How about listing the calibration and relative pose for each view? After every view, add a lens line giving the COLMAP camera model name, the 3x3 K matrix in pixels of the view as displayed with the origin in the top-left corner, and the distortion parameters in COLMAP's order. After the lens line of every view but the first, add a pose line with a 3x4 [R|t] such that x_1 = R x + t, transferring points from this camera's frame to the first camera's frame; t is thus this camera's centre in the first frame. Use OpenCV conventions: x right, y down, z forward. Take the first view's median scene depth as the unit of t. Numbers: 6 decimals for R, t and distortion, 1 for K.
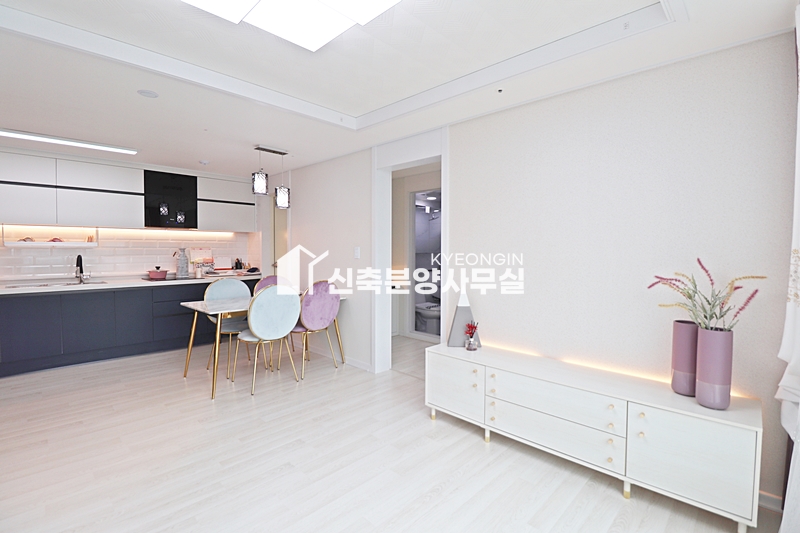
lens RADIAL K [[369.2, 0, 418.2], [0, 369.2, 267.8], [0, 0, 1]] dist [-0.008067, -0.009879]
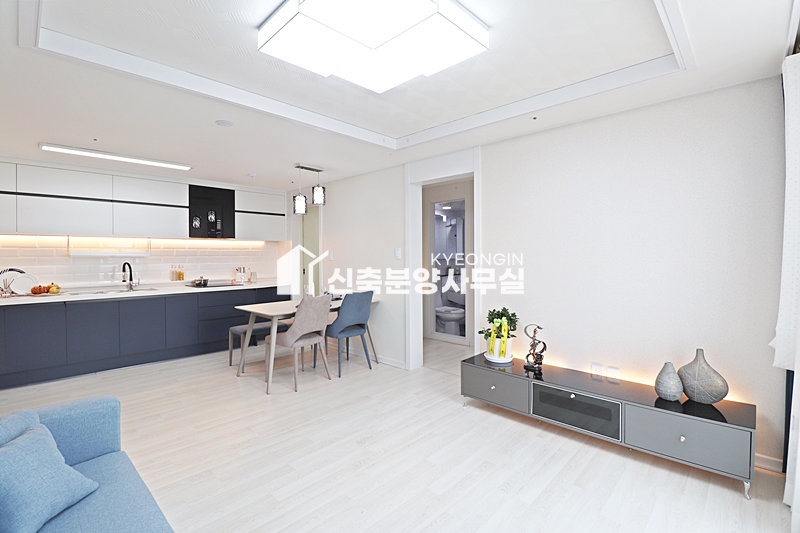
lens RADIAL K [[369.2, 0, 420.3], [0, 369.2, 267.0], [0, 0, 1]] dist [-0.008067, -0.009879]
pose [[0.999863, -0.009408, 0.013640, -0.089696], [0.009679, 0.999755, -0.019900, 0.003758], [-0.013450, 0.020030, 0.999709, -0.087363]]
